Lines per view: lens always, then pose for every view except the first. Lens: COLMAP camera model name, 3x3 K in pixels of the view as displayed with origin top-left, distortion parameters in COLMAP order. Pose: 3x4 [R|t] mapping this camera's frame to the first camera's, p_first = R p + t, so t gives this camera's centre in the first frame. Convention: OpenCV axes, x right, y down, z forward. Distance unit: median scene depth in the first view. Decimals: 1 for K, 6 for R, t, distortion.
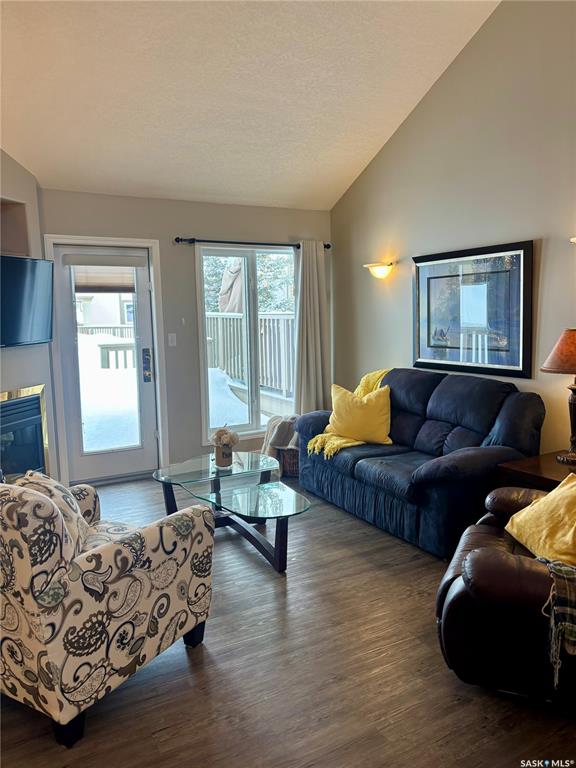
lens RADIAL K [[579.9, 0, 286.4], [0, 579.9, 385.6], [0, 0, 1]] dist [0.050141, -0.048491]
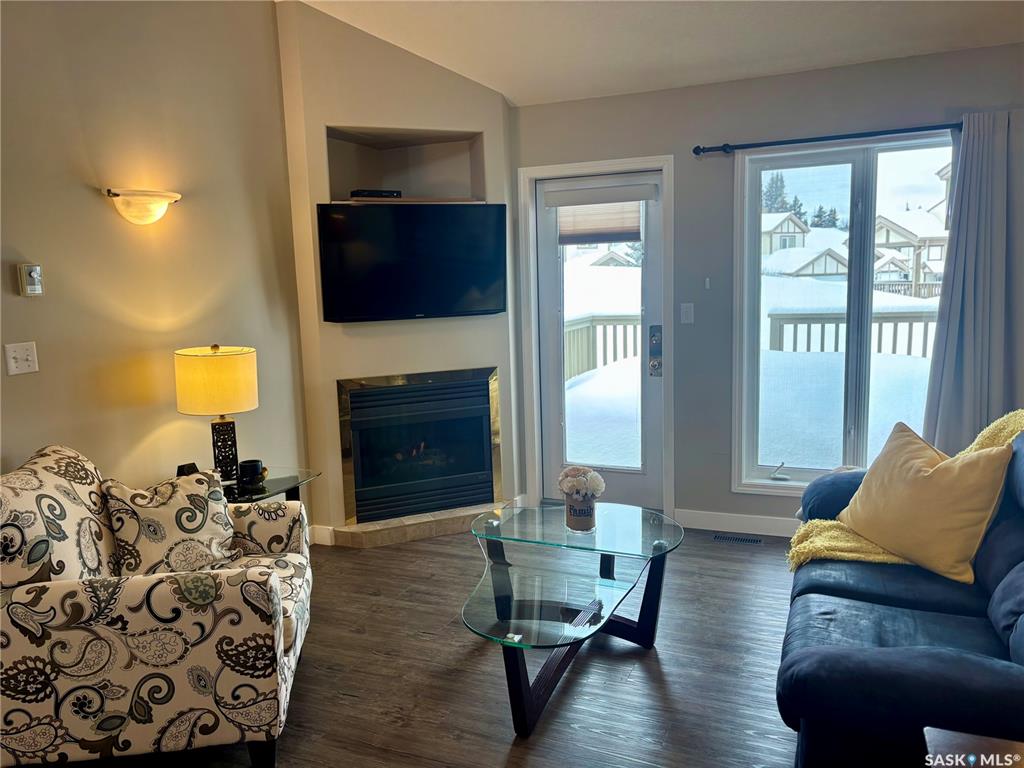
lens RADIAL K [[773.2, 0, 507.4], [0, 773.2, 388.5], [0, 0, 1]] dist [0.050141, -0.048491]
pose [[0.609826, 0.112442, -0.784519, 0.672930], [-0.083259, 0.993496, 0.077675, -0.090704], [0.788150, 0.017950, 0.615221, 0.645193]]
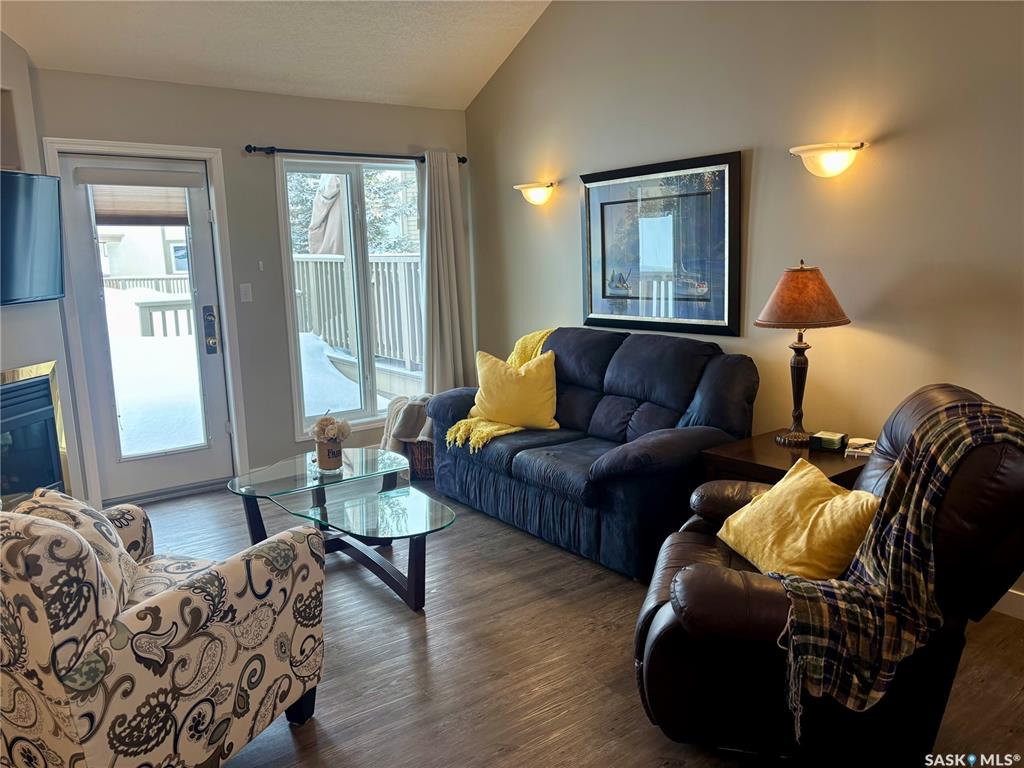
lens RADIAL K [[773.2, 0, 502.6], [0, 773.2, 393.8], [0, 0, 1]] dist [0.050141, -0.048491]
pose [[0.991715, -0.031346, 0.124572, -0.020522], [0.024963, 0.998310, 0.052480, 0.002597], [-0.126006, -0.048935, 0.990822, 0.047288]]
